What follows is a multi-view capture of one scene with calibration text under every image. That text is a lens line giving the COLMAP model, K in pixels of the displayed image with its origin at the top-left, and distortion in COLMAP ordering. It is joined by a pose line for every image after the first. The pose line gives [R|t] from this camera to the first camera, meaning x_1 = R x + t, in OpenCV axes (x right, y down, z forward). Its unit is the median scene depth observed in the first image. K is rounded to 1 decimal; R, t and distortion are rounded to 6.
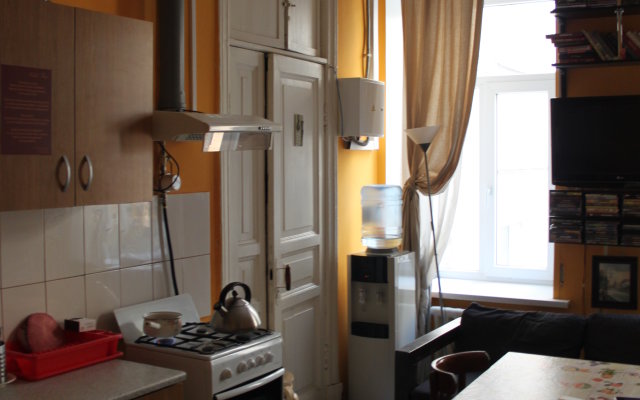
lens RADIAL K [[810.8, 0, 320.0], [0, 810.8, 200.0], [0, 0, 1]] dist [-0.118857, 0.045995]
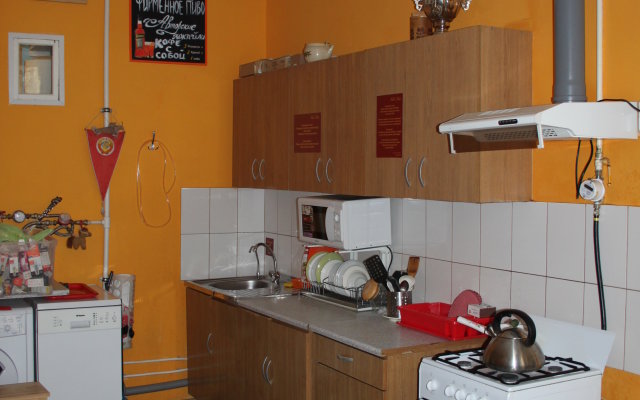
lens RADIAL K [[810.8, 0, 320.0], [0, 810.8, 200.0], [0, 0, 1]] dist [-0.118857, 0.045995]
pose [[-0.501410, 0.039122, -0.864325, 0.686921], [-0.044048, 0.996528, 0.070659, -0.058489], [0.864088, 0.073500, -0.497946, 1.206027]]
